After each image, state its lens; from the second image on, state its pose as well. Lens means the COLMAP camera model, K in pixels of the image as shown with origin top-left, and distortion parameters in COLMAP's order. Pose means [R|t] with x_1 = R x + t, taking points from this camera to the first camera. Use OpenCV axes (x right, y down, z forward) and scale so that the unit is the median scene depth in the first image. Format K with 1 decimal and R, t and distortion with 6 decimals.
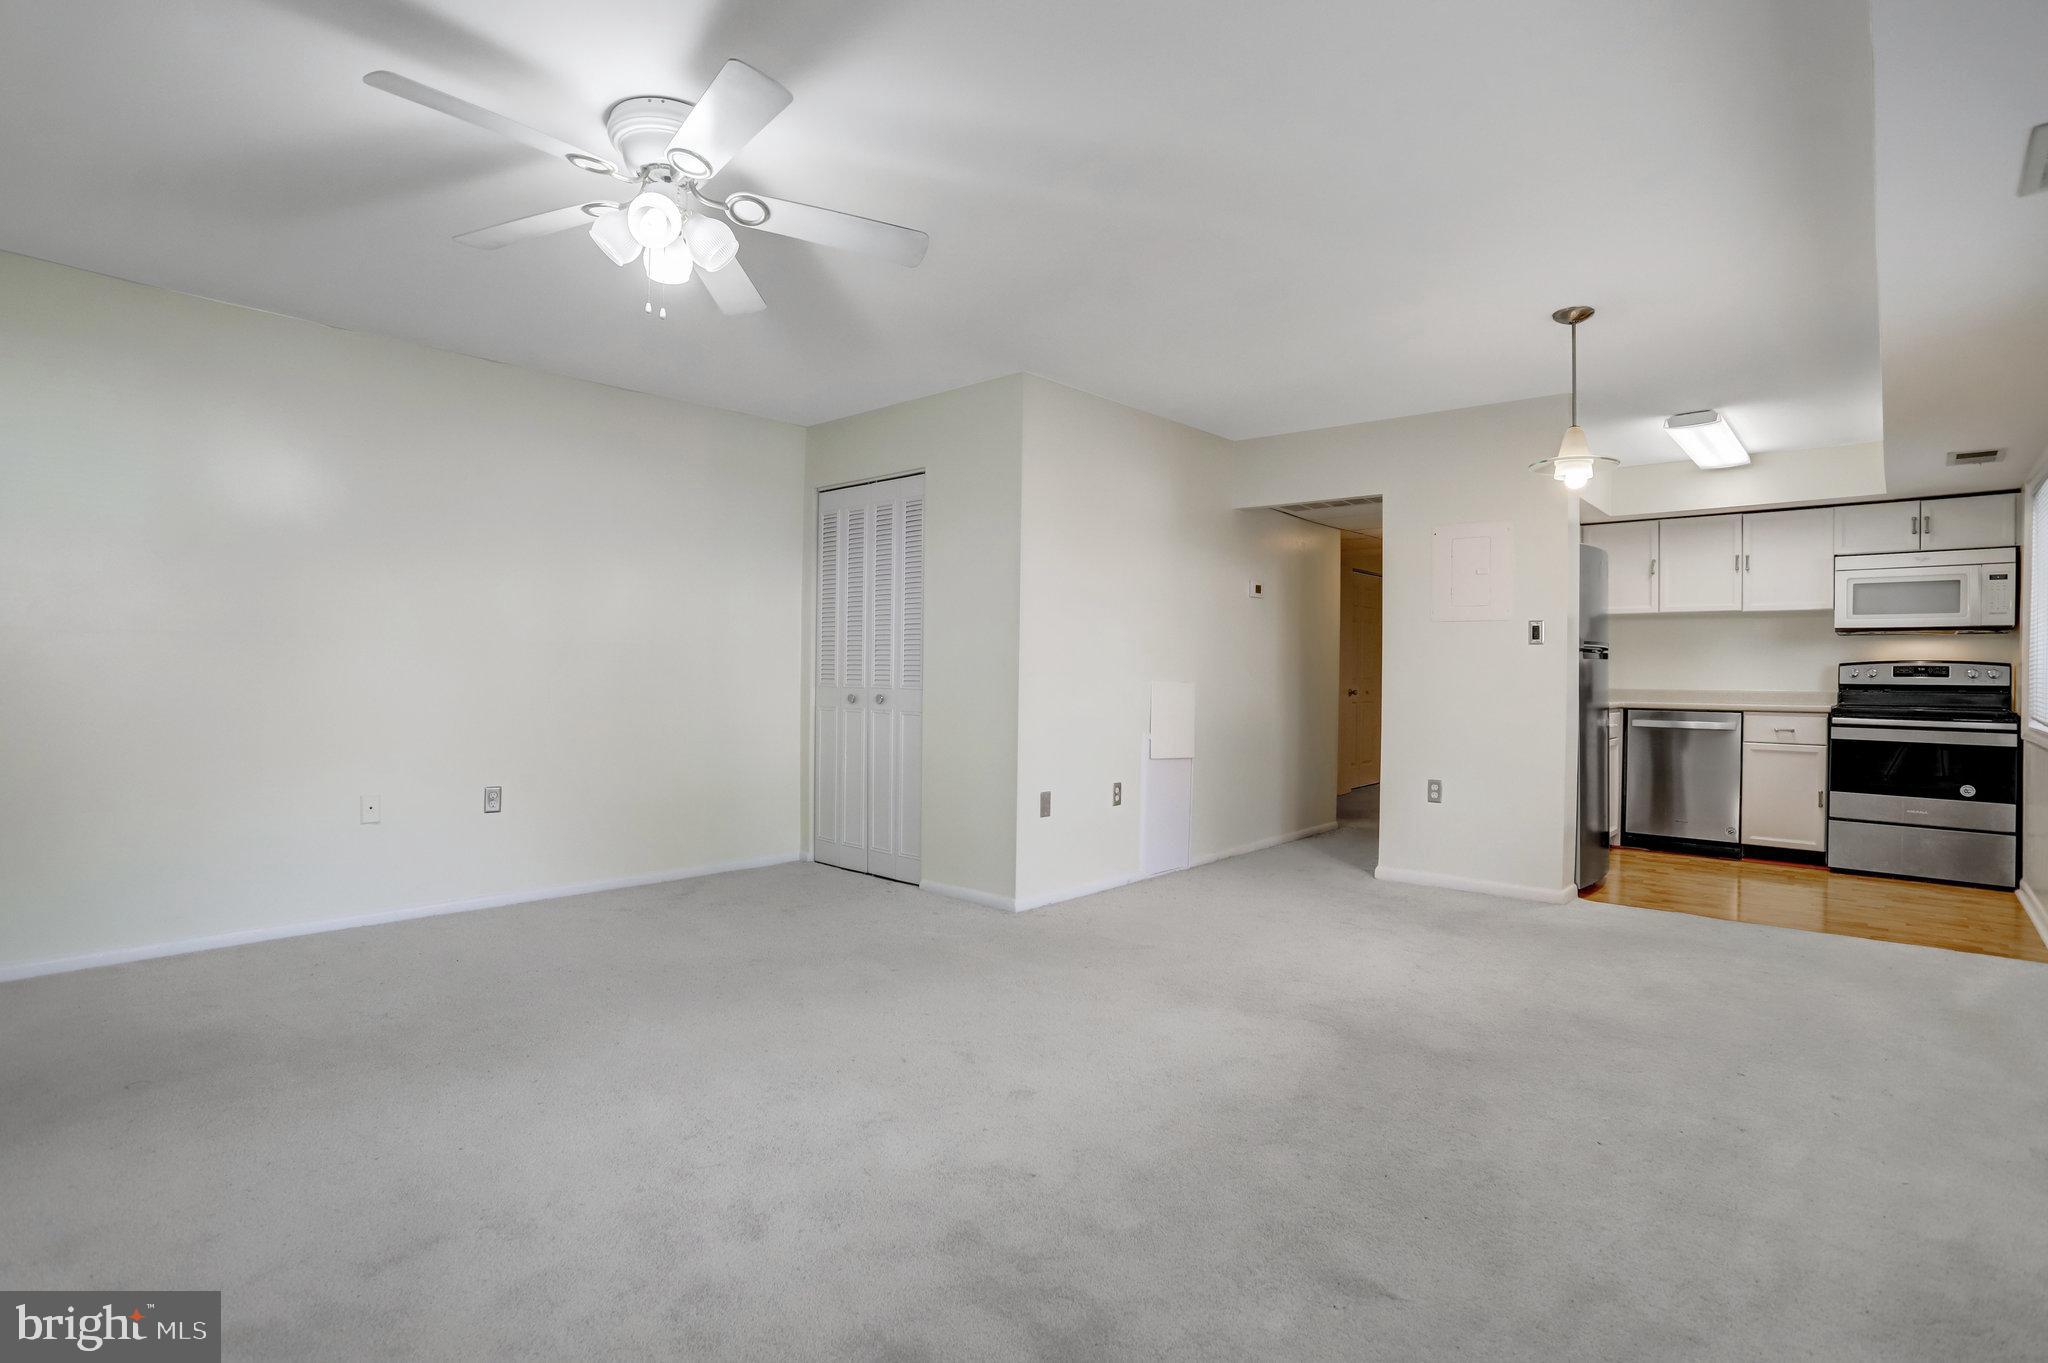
lens RADIAL K [[1010.4, 0, 1024.5], [0, 1010.4, 653.2], [0, 0, 1]] dist [-0.020429, 0.000674]
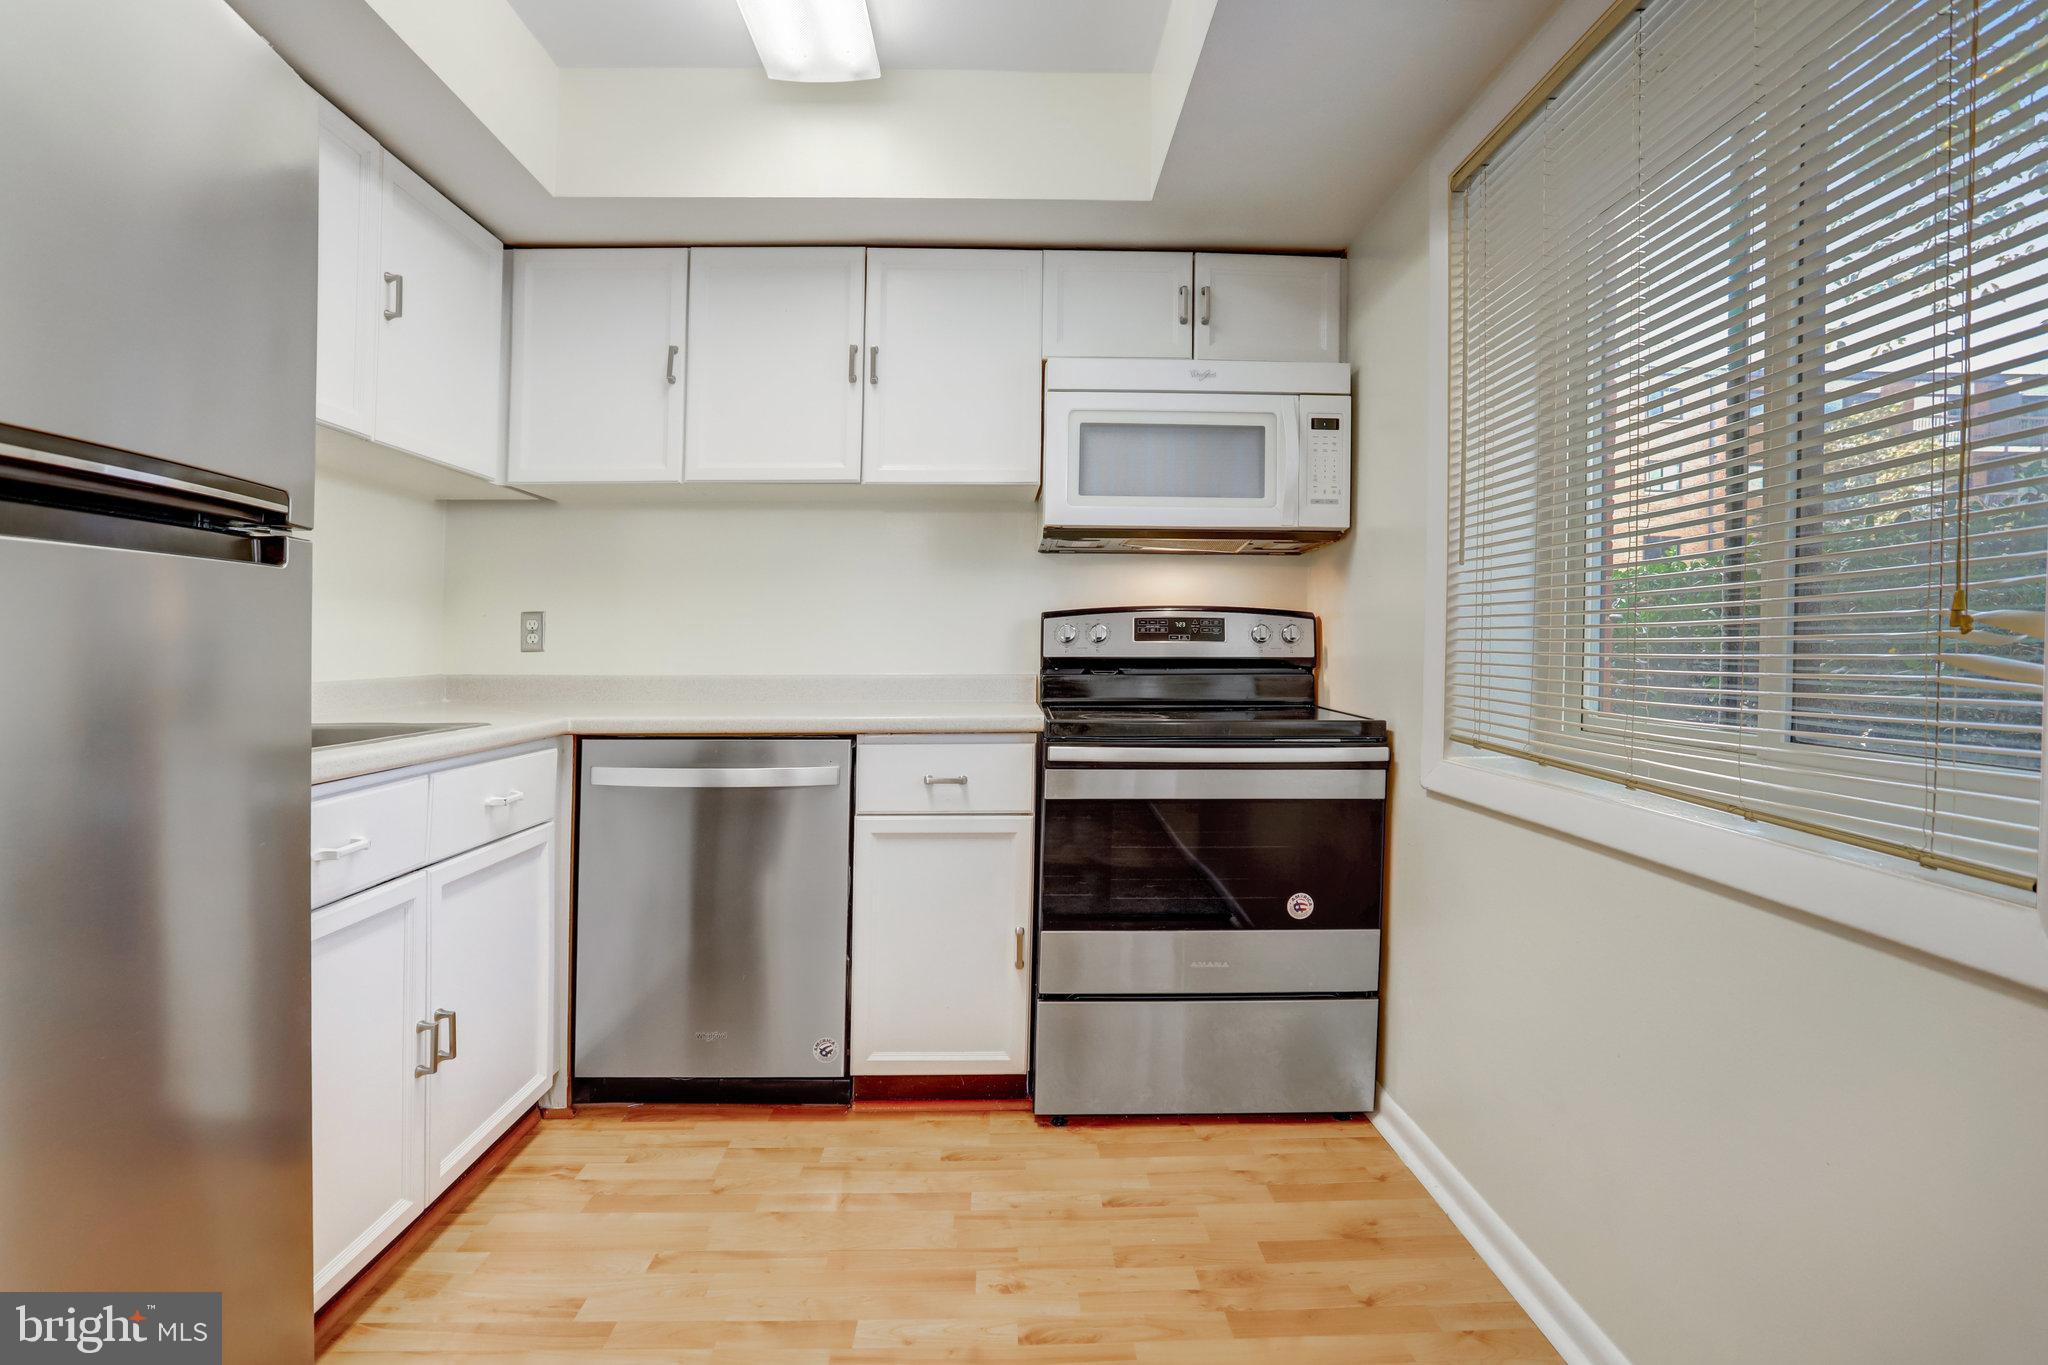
lens RADIAL K [[1021.0, 0, 1020.8], [0, 1021.0, 635.4], [0, 0, 1]] dist [-0.082961, 0.000101]
pose [[0.741031, -0.002351, 0.671466, 0.533089], [-0.005267, 0.999943, 0.009314, 0.017704], [-0.671450, -0.010438, 0.740977, 0.709569]]
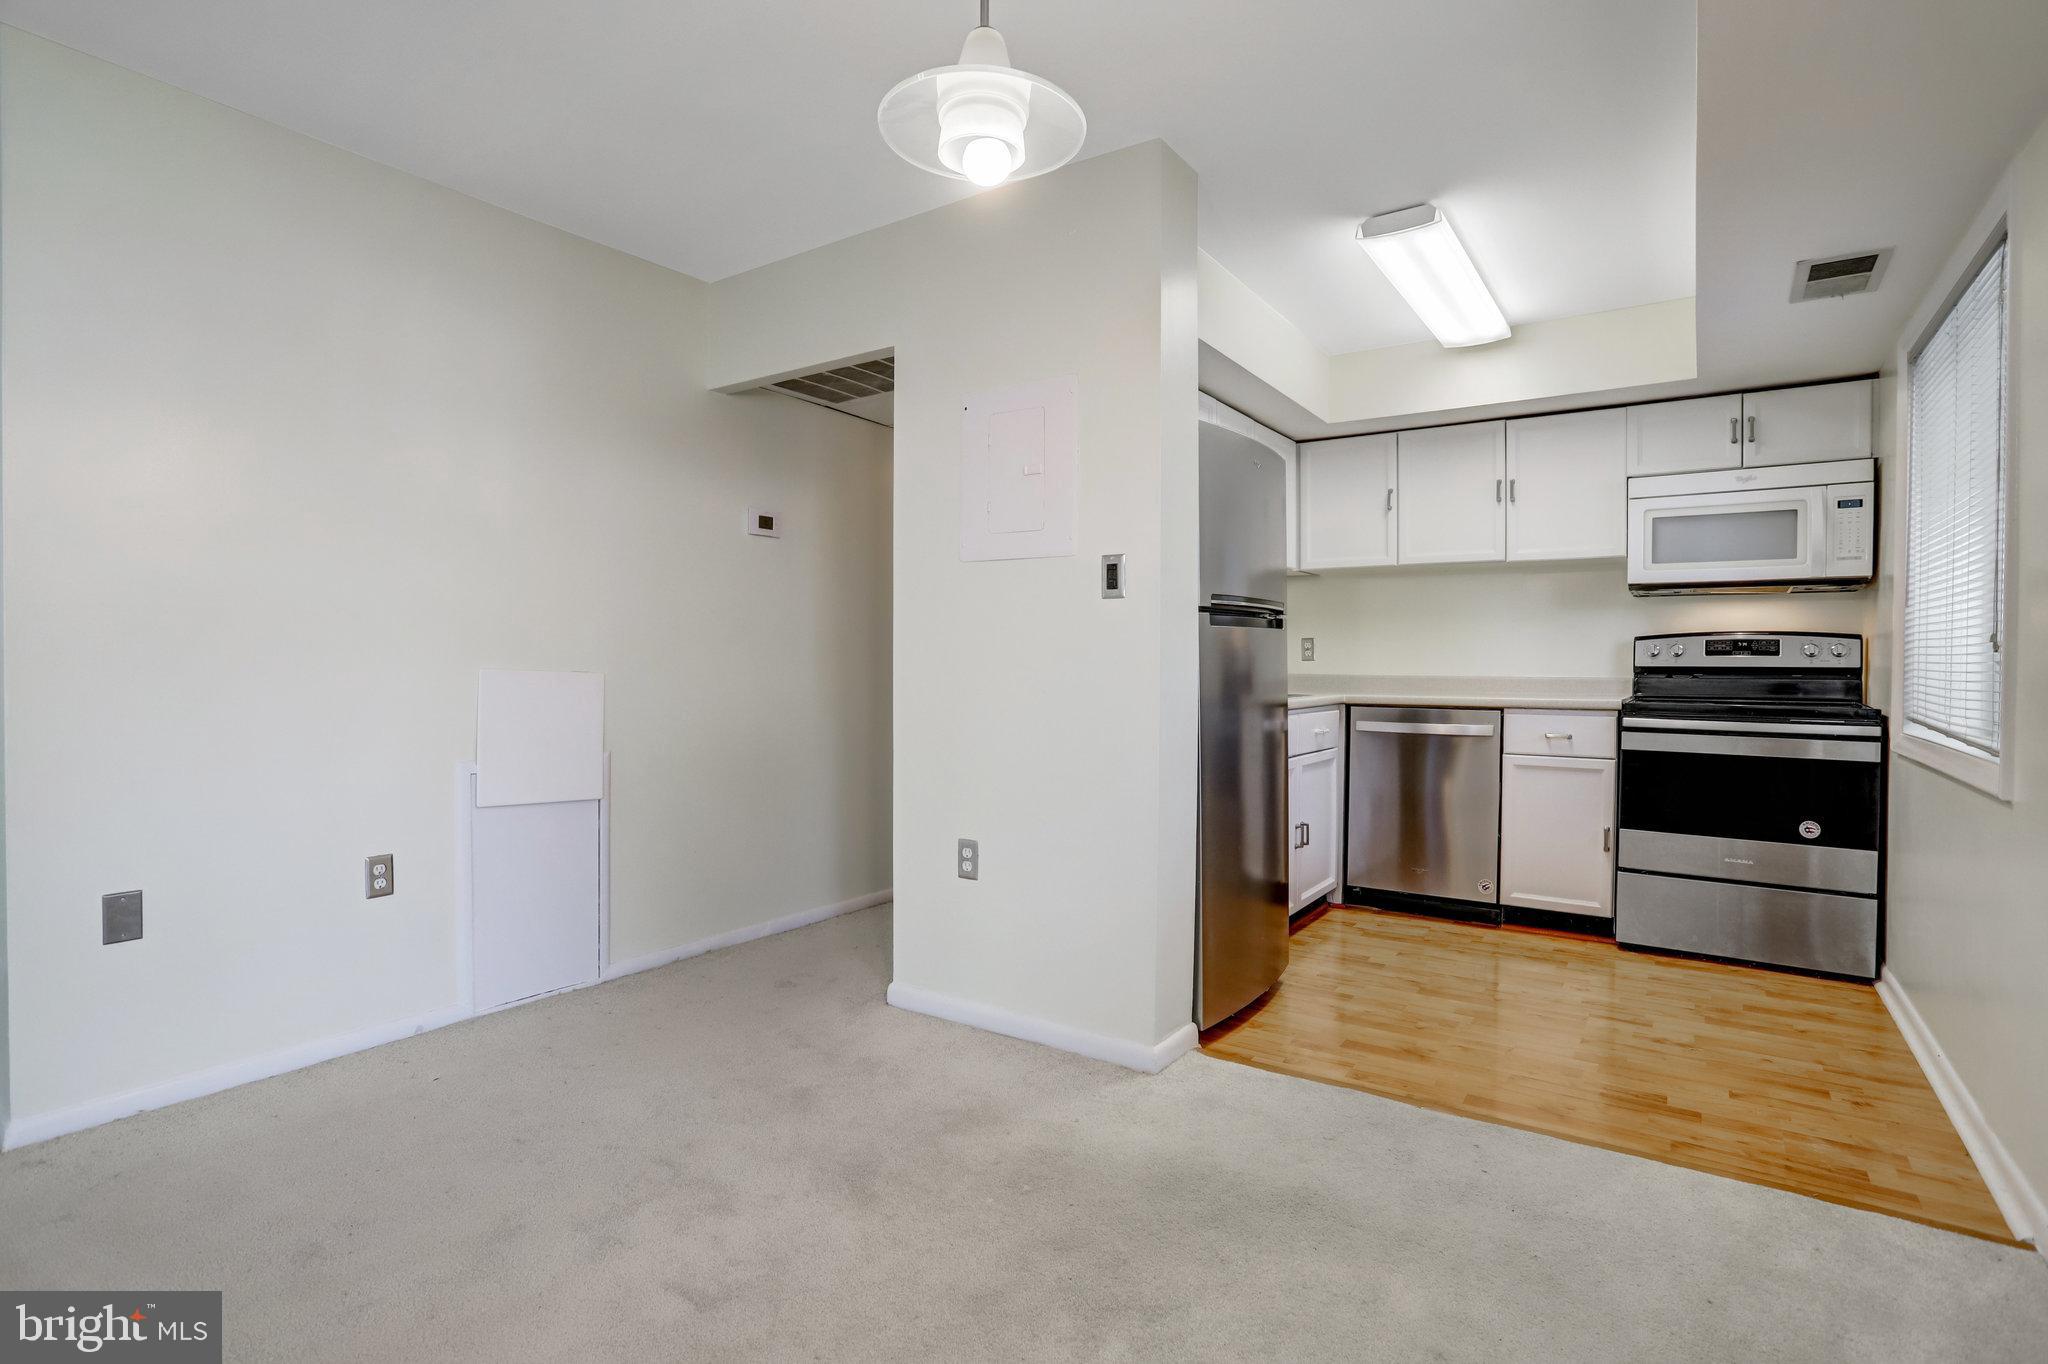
lens RADIAL K [[984.0, 0, 1043.7], [0, 984.0, 645.8], [0, 0, 1]] dist [-0.036344, 0.000441]
pose [[0.992253, -0.003311, 0.124192, 0.349608], [0.002568, 0.999978, 0.006145, 0.012241], [-0.124209, -0.005778, 0.992239, 0.409358]]
